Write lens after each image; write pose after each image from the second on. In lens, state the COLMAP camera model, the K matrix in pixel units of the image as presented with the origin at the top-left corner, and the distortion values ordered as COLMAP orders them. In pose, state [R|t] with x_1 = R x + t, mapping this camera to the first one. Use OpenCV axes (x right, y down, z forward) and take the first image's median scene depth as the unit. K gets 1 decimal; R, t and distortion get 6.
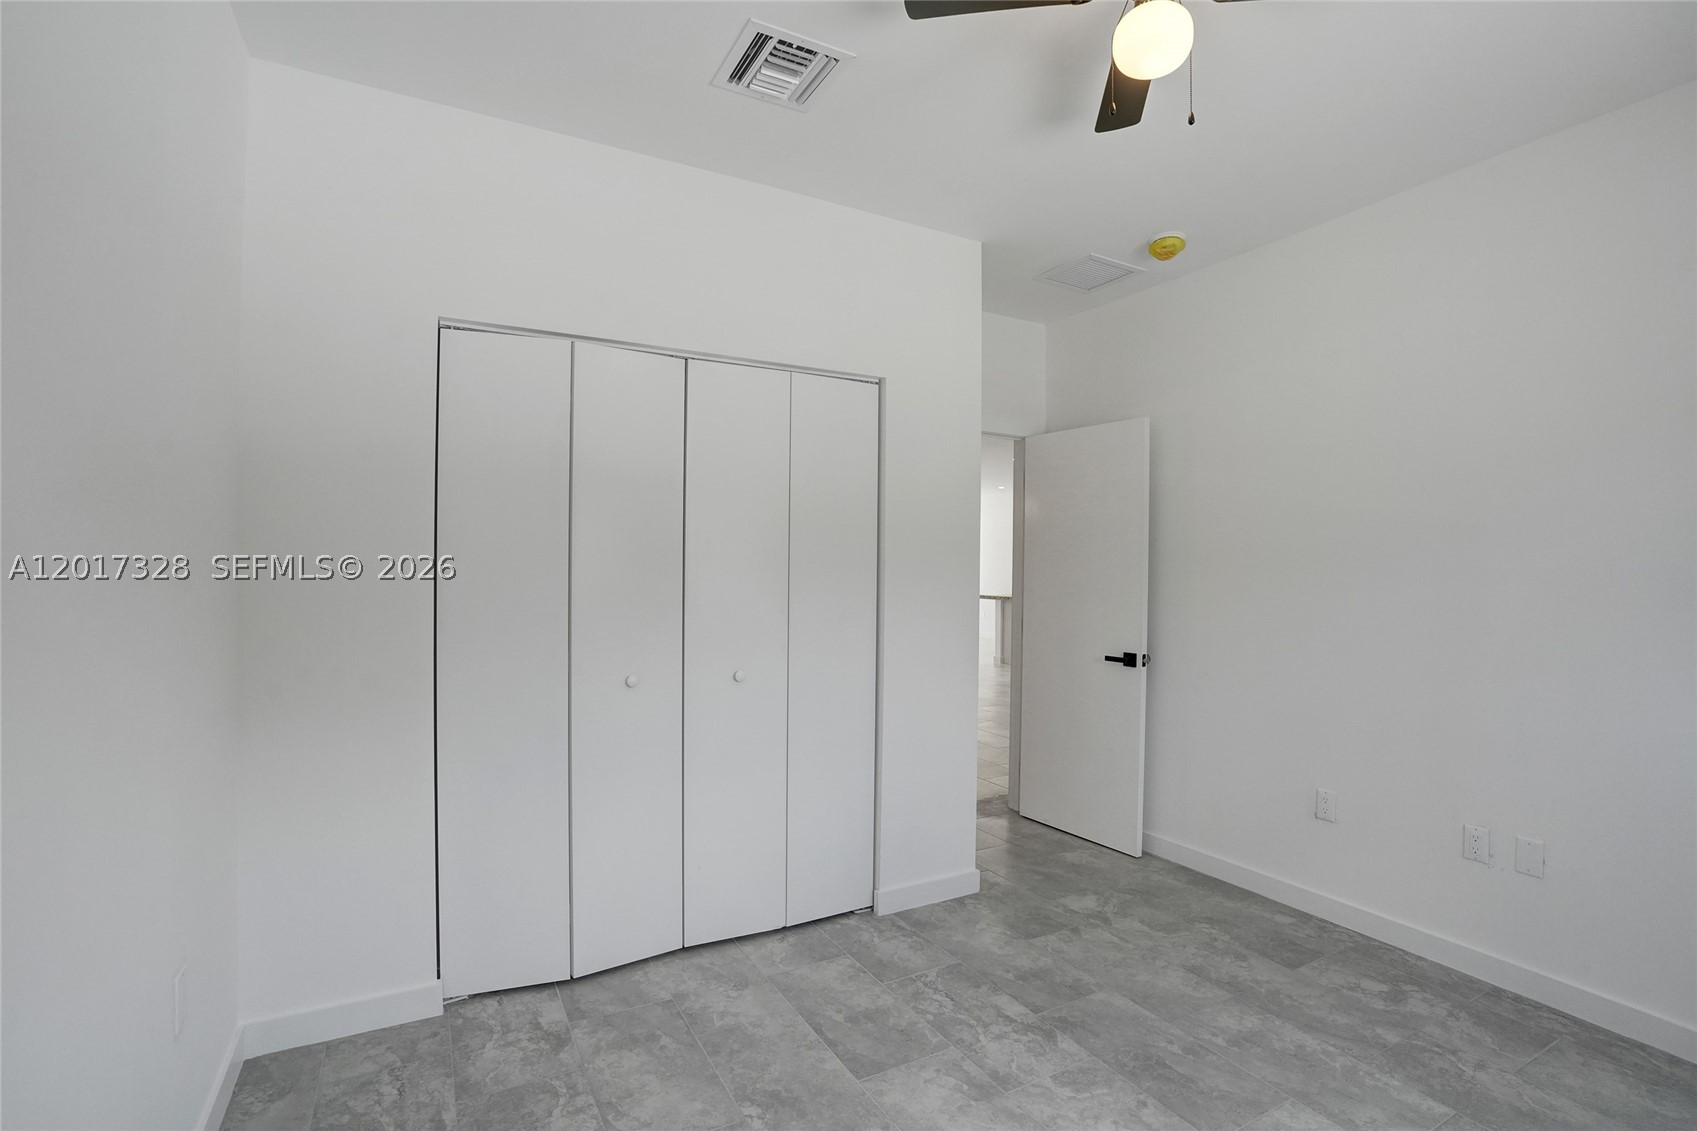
lens RADIAL K [[786.1, 0, 855.5], [0, 786.1, 564.5], [0, 0, 1]] dist [-0.067241, 0.024322]
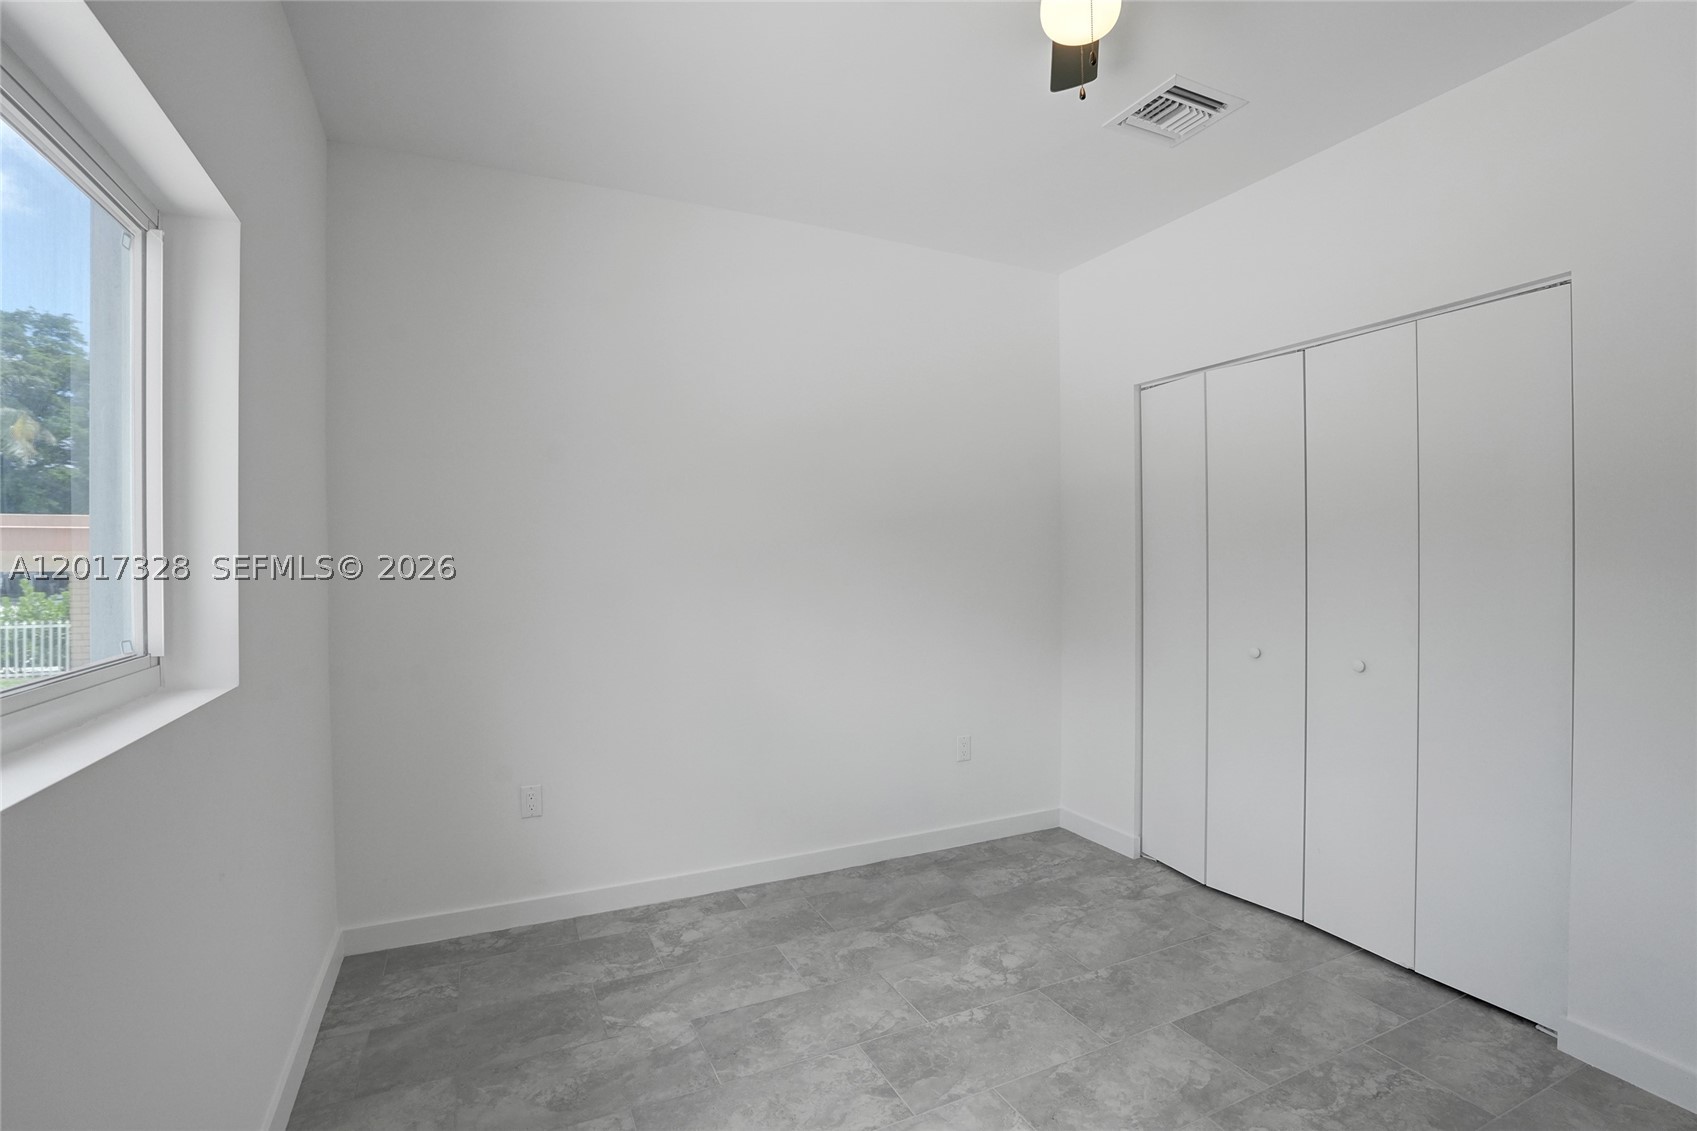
lens RADIAL K [[786.1, 0, 842.2], [0, 786.1, 563.8], [0, 0, 1]] dist [-0.067241, 0.024322]
pose [[-0.073281, -0.003394, -0.997306, 0.981722], [0.008473, 0.999956, -0.004025, 0.020611], [0.997275, -0.008745, -0.073249, 0.544072]]
